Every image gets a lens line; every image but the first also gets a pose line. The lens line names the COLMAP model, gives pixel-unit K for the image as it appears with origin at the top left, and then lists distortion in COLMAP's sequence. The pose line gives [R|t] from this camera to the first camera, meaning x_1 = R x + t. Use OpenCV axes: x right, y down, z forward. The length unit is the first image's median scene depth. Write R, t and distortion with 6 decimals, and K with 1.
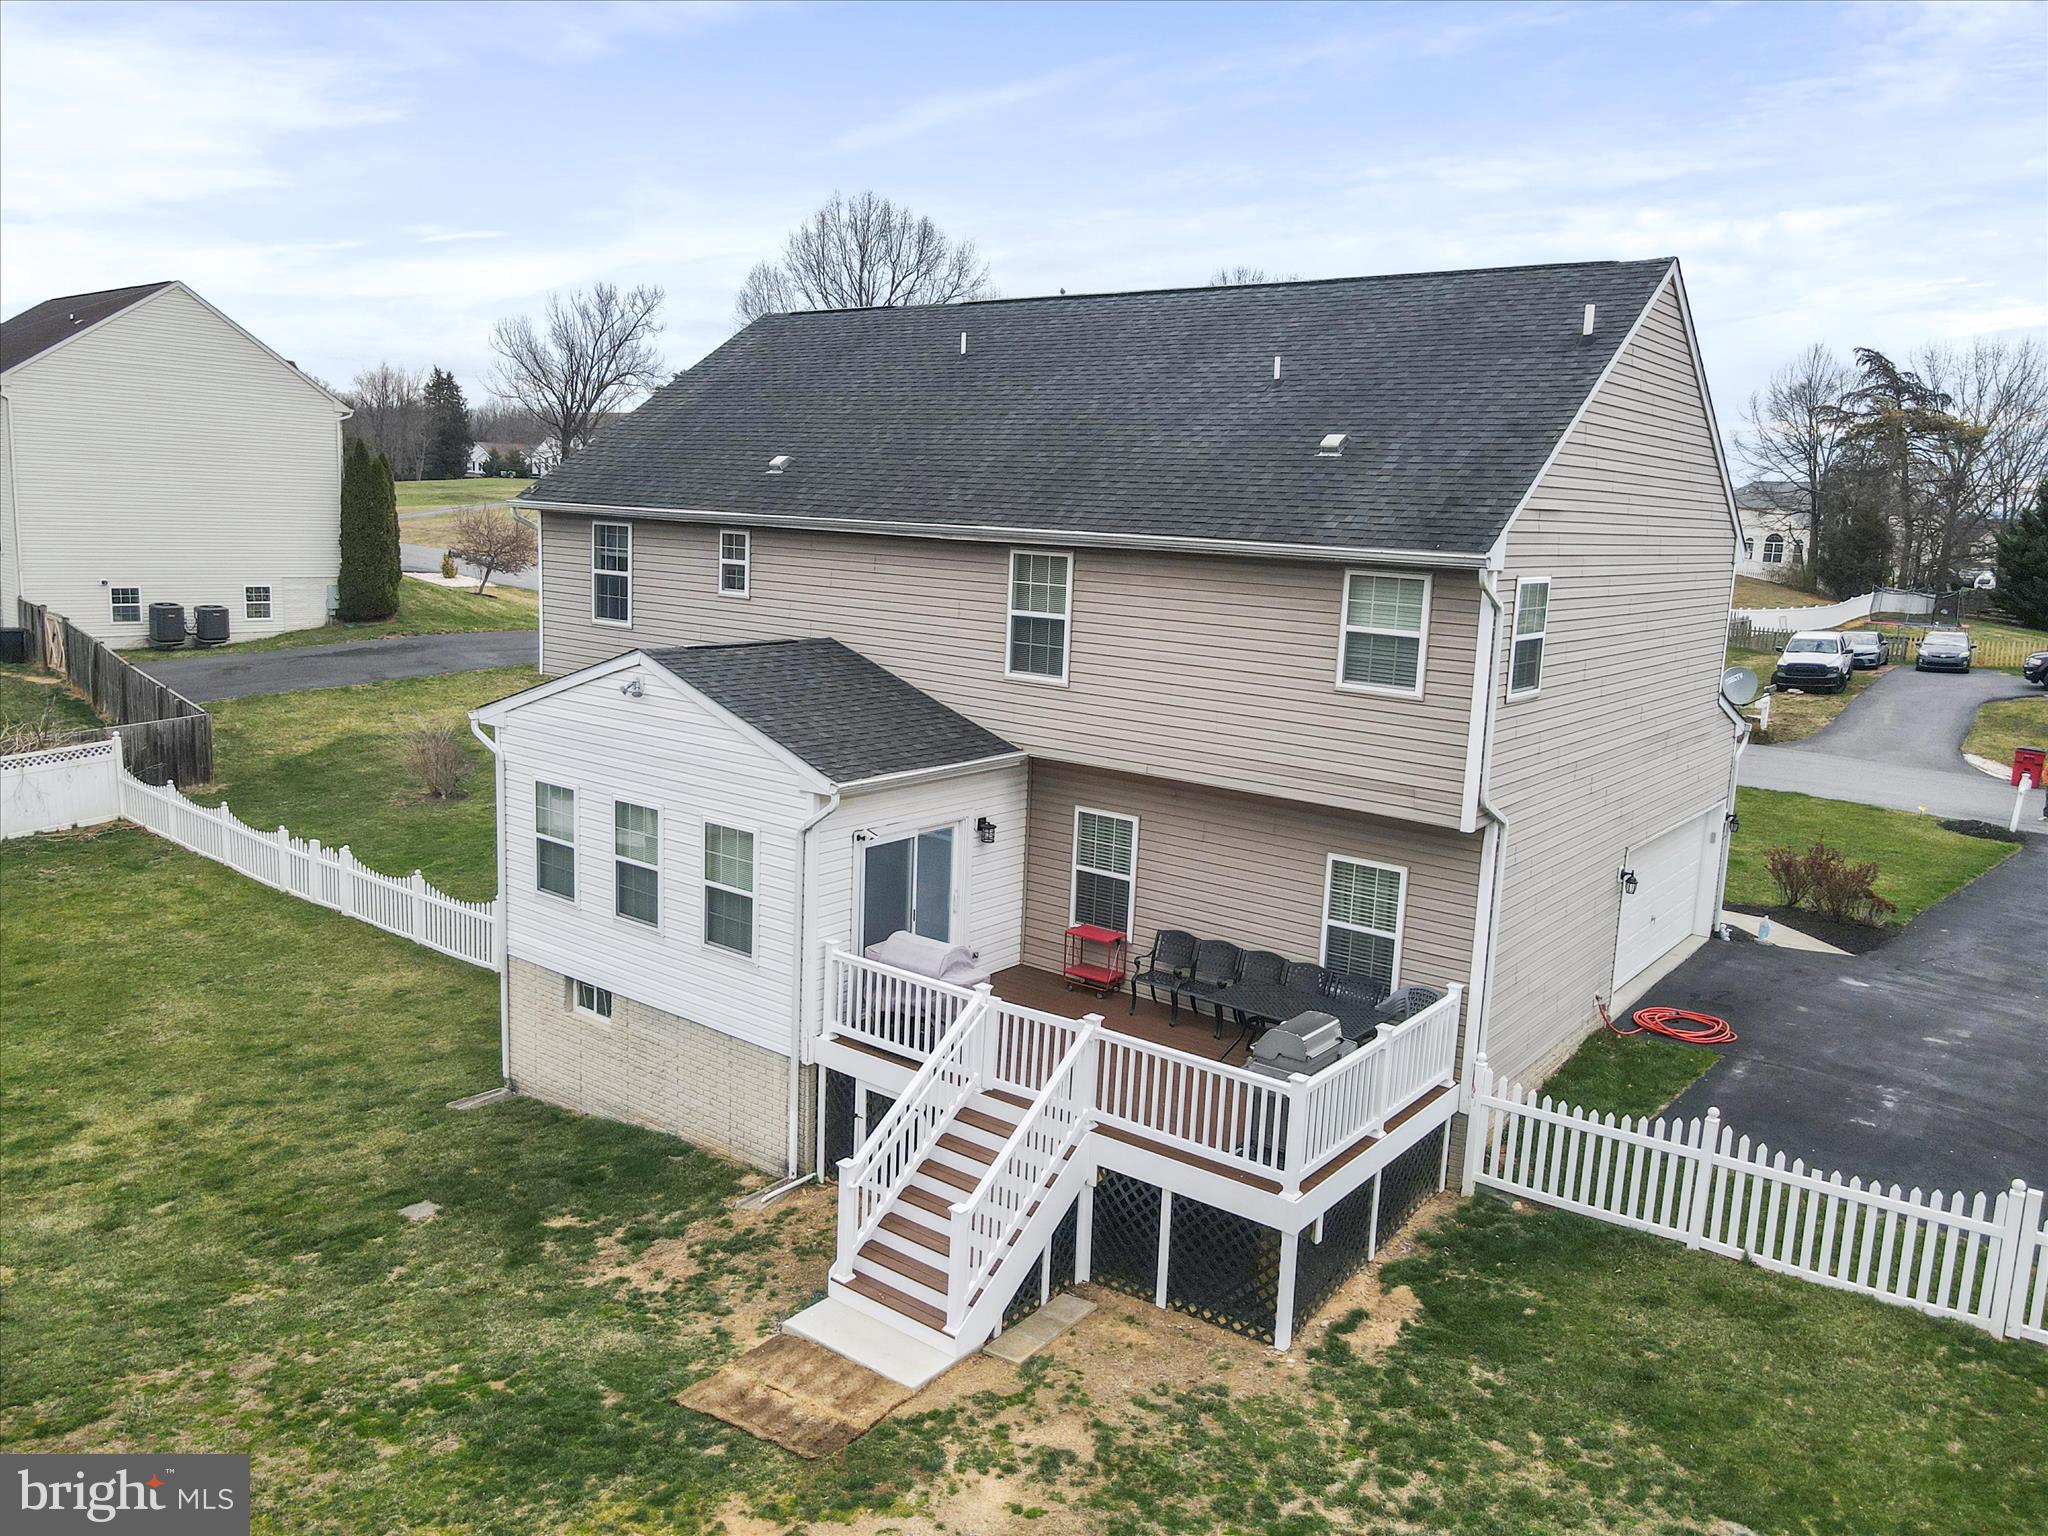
lens RADIAL K [[1486.6, 0, 1130.8], [0, 1486.6, 764.0], [0, 0, 1]] dist [0.002846, 0.001853]
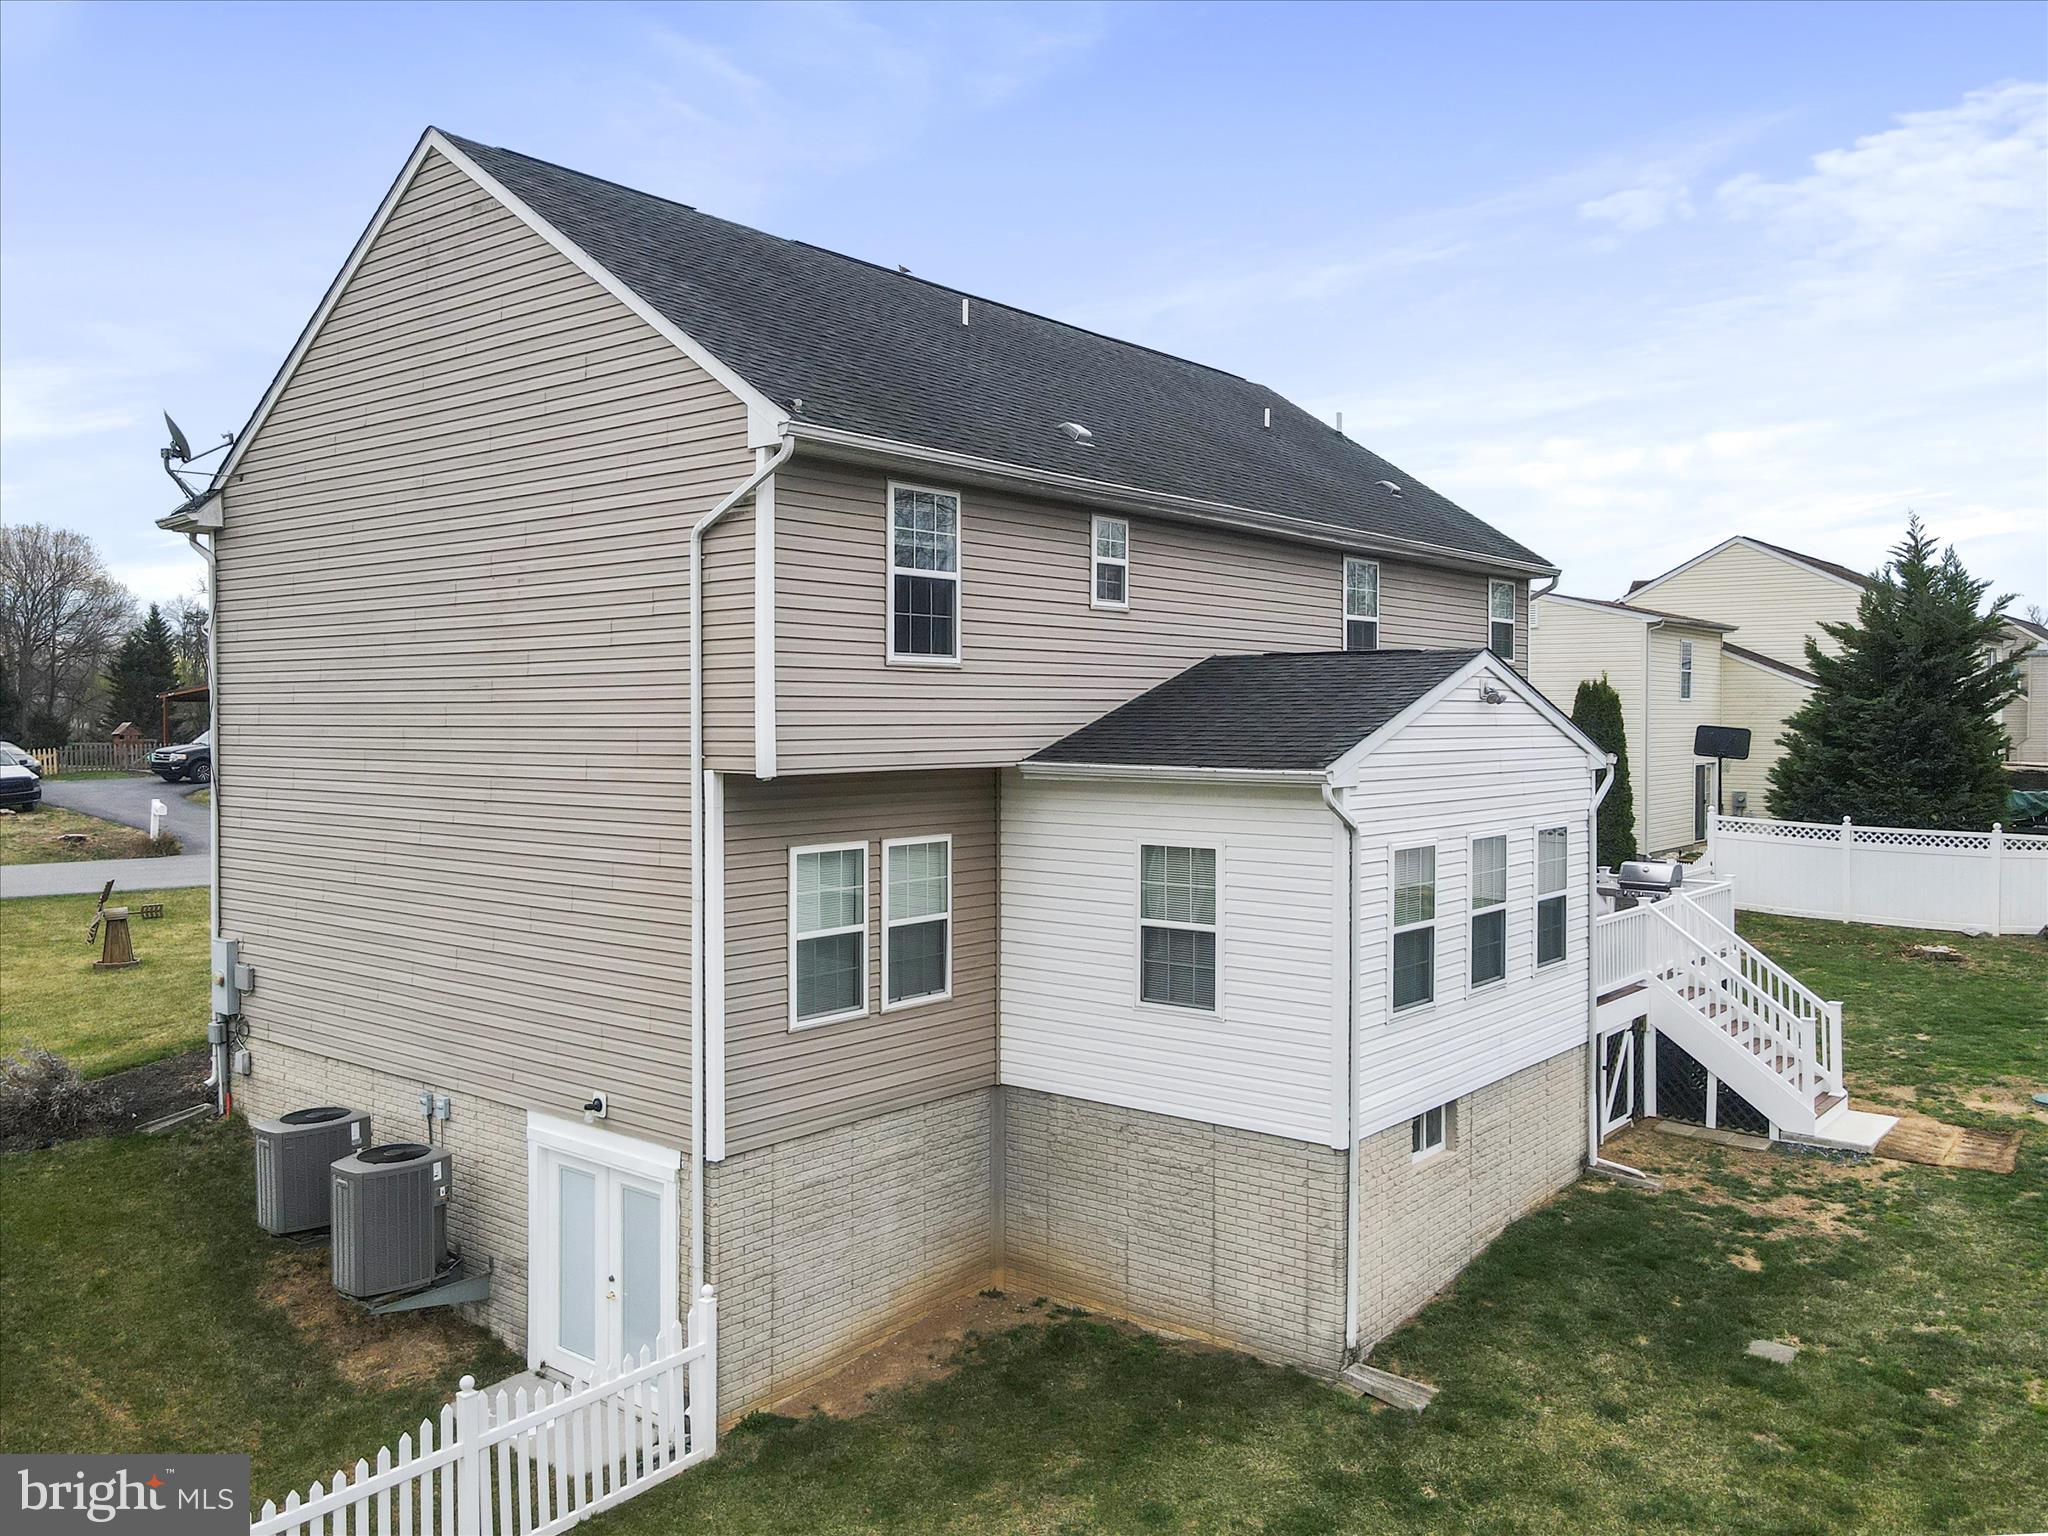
lens RADIAL K [[1494.2, 0, 1024.0], [0, 1494.2, 768.0], [0, 0, 1]] dist [0.008827, 0.012059]
pose [[0.108606, -0.077689, 0.991045, -1.213400], [0.177138, 0.982499, 0.057607, -0.105607], [-0.978175, 0.169295, 0.120467, 1.183087]]
